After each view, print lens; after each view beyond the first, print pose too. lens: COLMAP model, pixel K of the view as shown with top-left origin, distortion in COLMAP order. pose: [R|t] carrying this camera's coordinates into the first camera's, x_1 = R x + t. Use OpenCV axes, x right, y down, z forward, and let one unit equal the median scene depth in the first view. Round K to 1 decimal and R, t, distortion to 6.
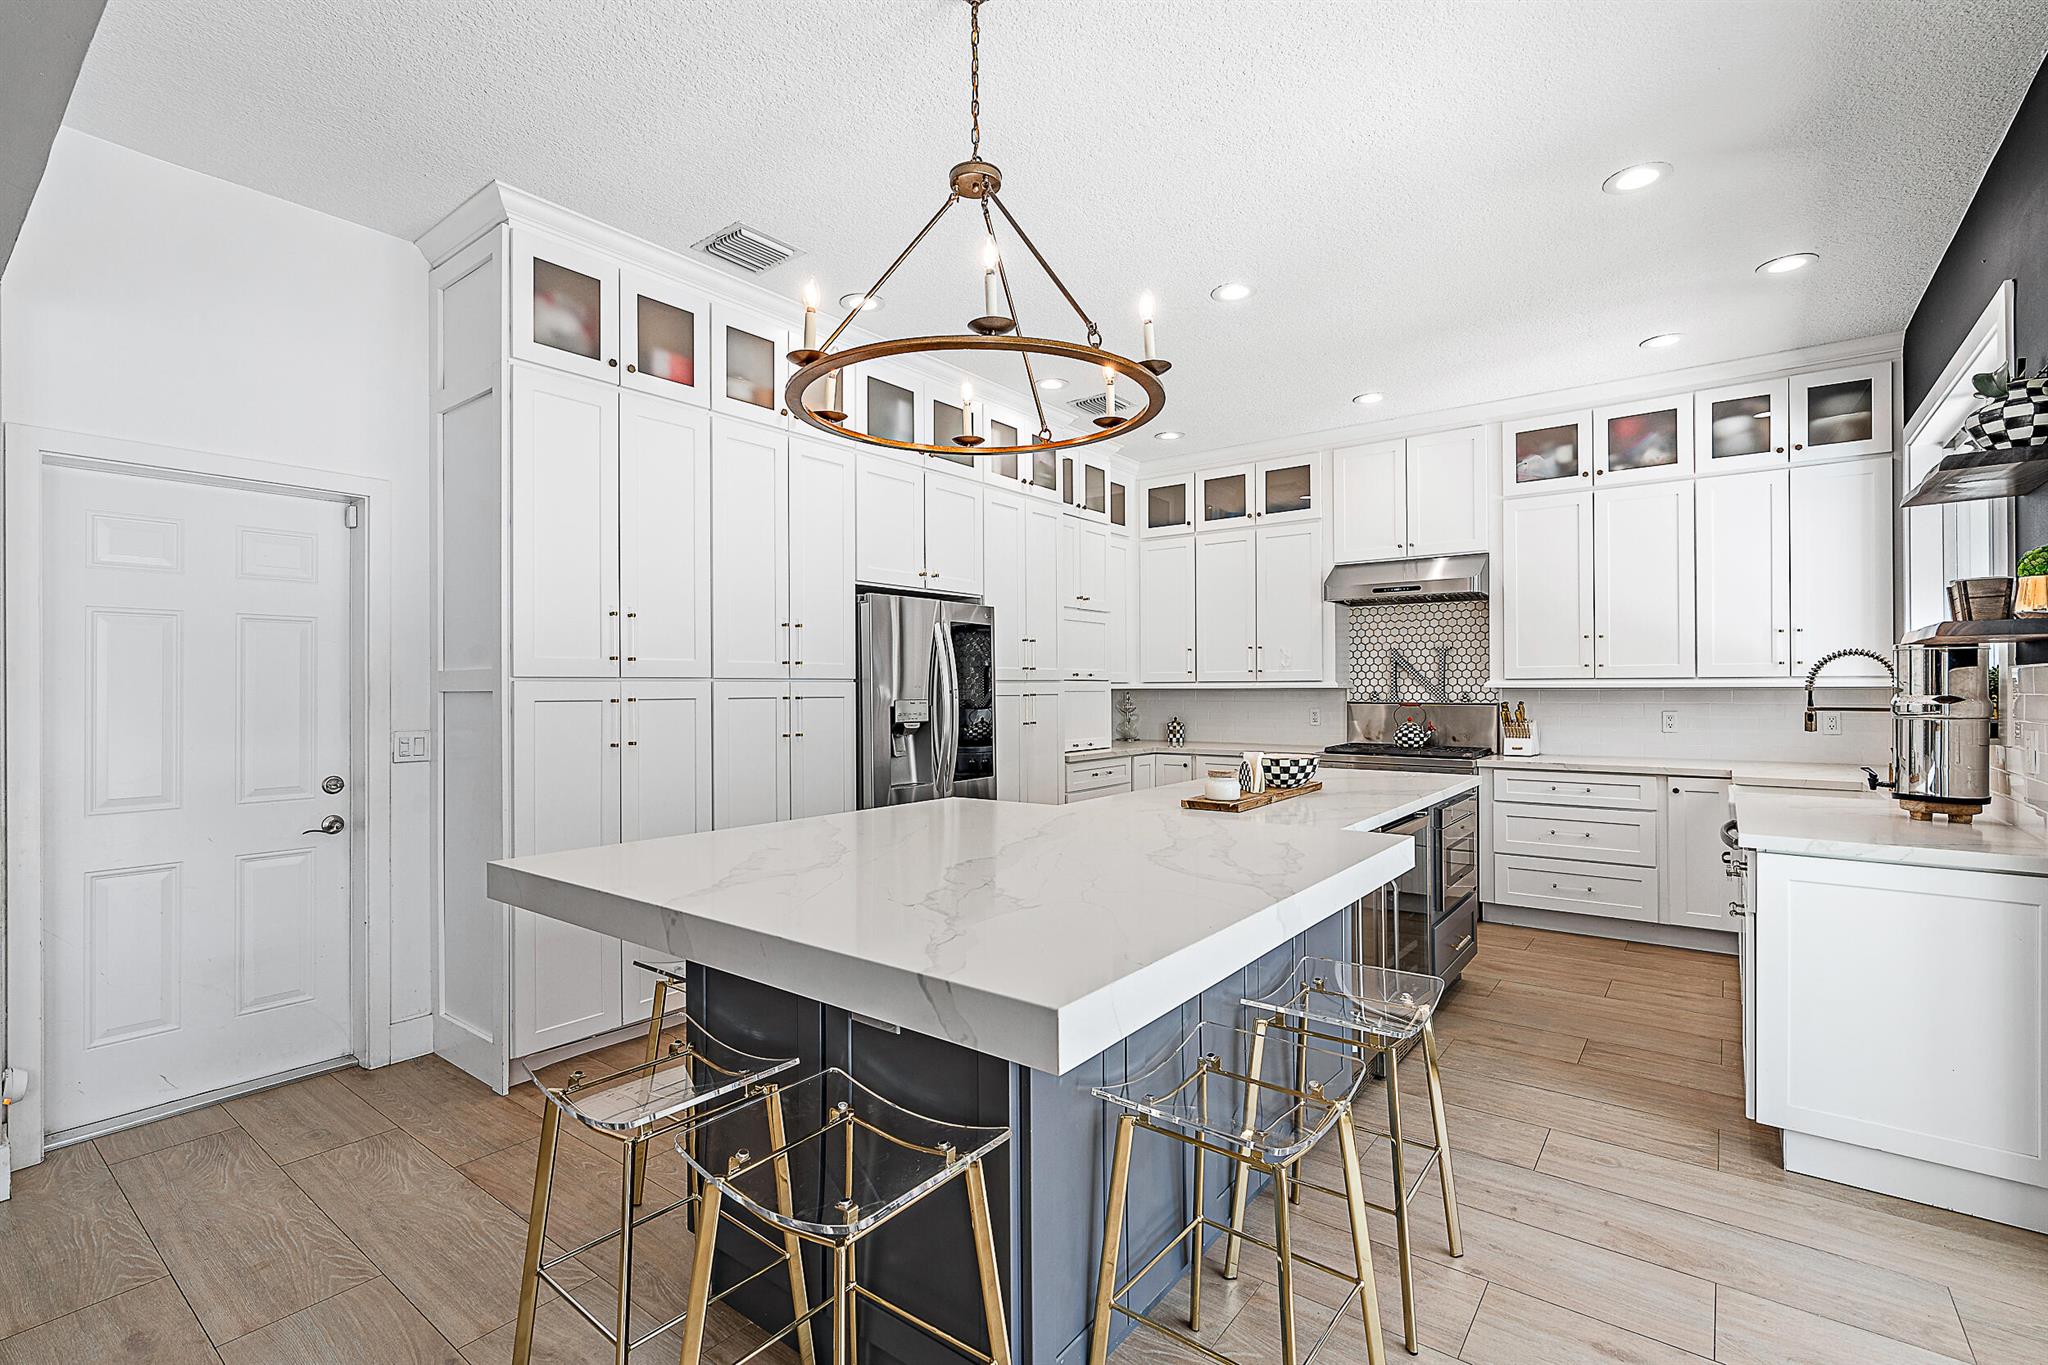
lens RADIAL K [[929.1, 0, 1028.2], [0, 929.1, 686.6], [0, 0, 1]] dist [-0.010177, 0.004274]
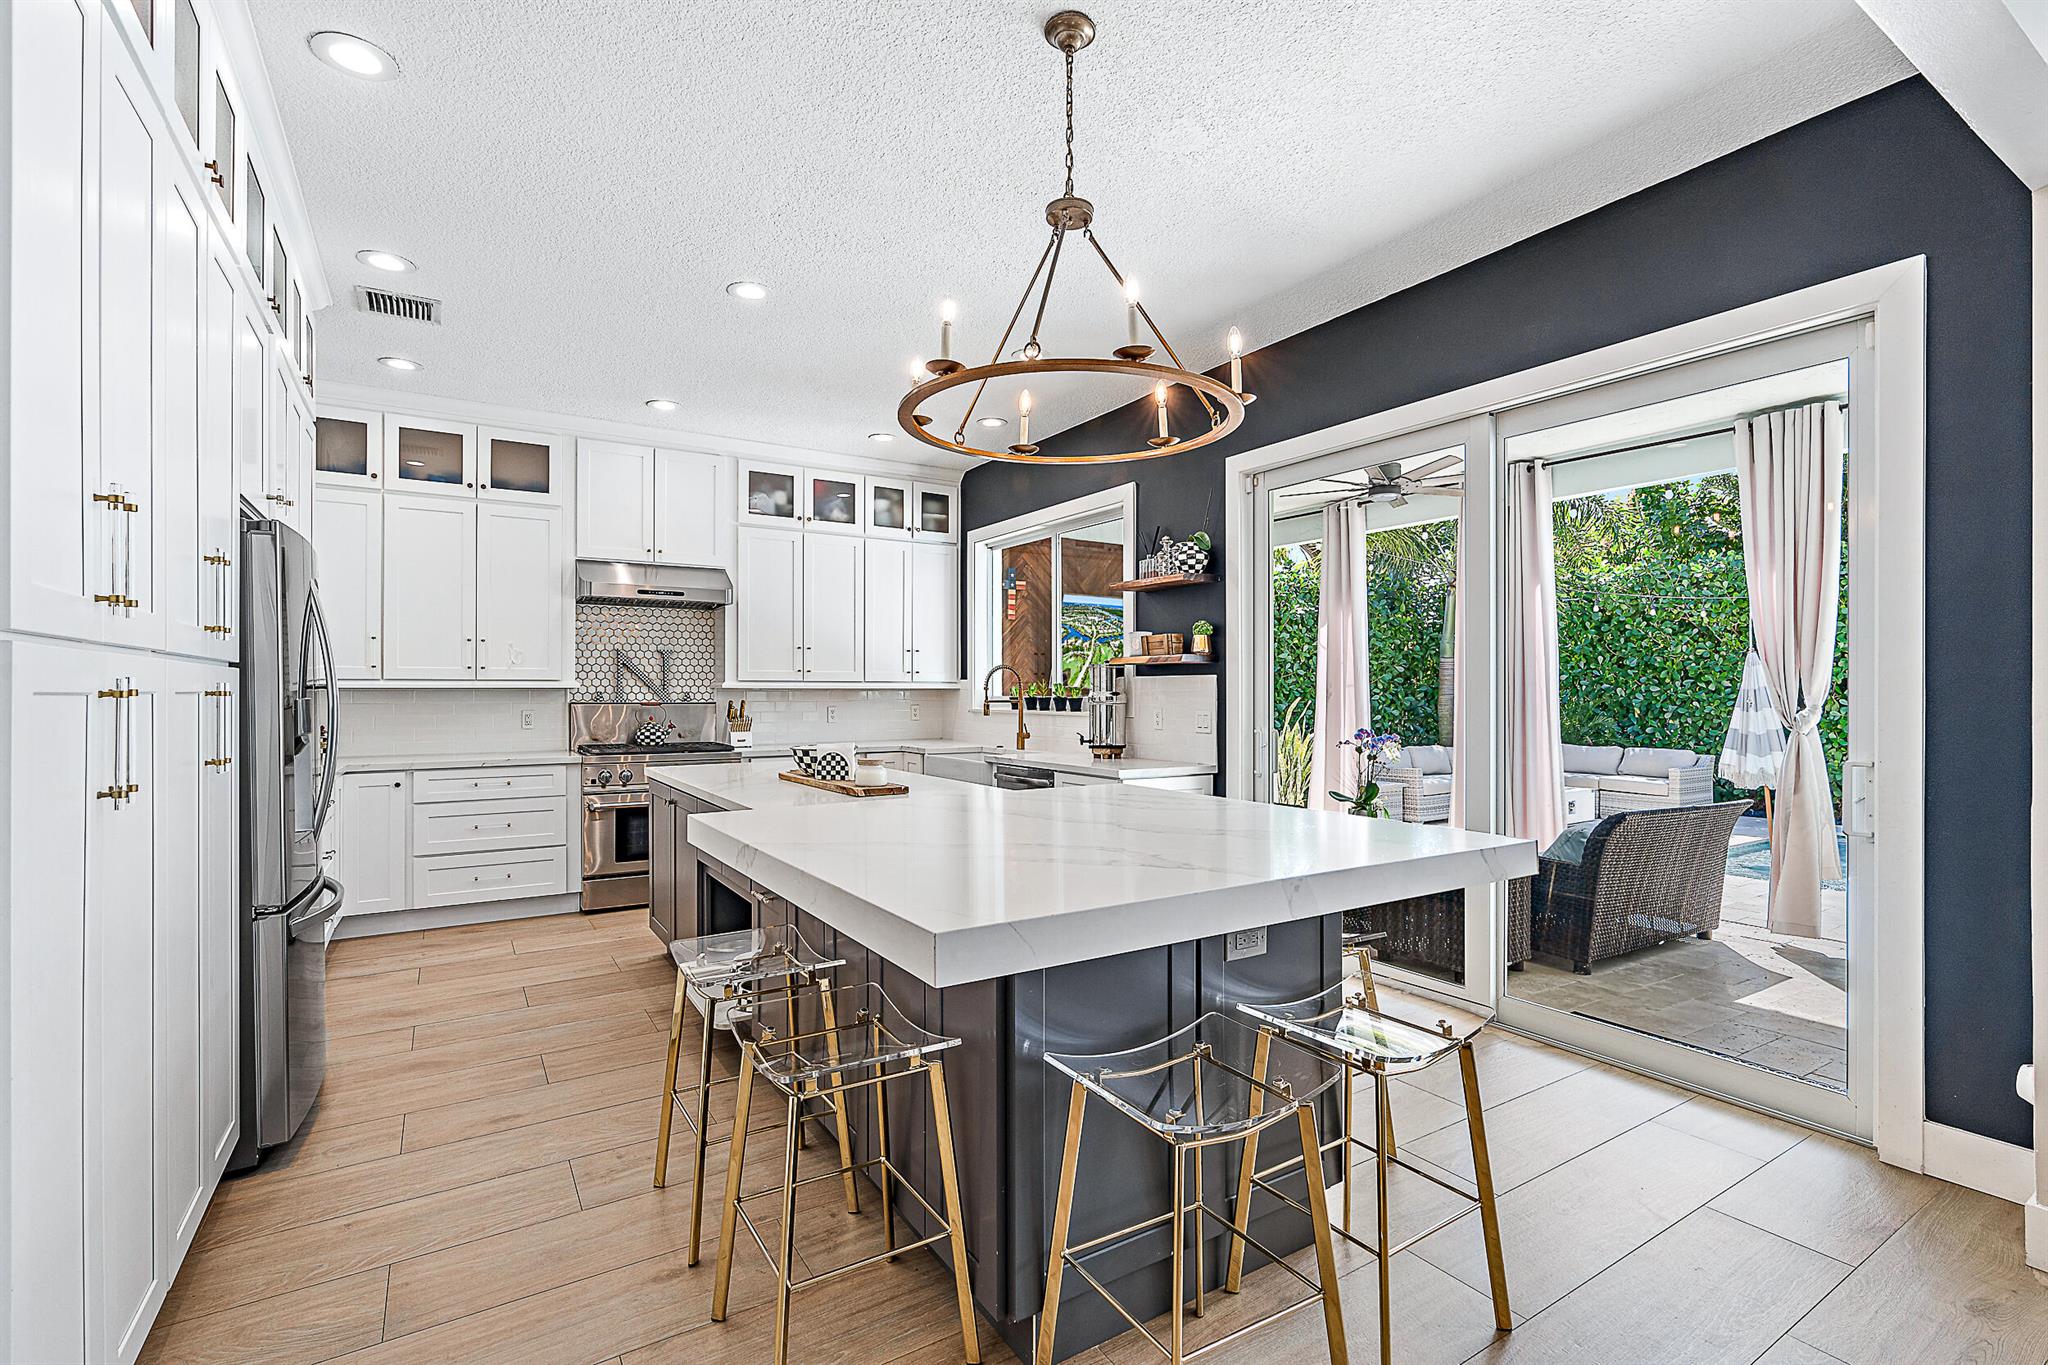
lens RADIAL K [[929.1, 0, 1022.4], [0, 929.1, 700.4], [0, 0, 1]] dist [-0.010177, 0.004274]
pose [[0.339228, -0.008855, 0.940662, -0.428119], [-0.001994, 0.999947, 0.010132, 0.003757], [-0.940702, -0.005312, 0.339193, 0.255699]]
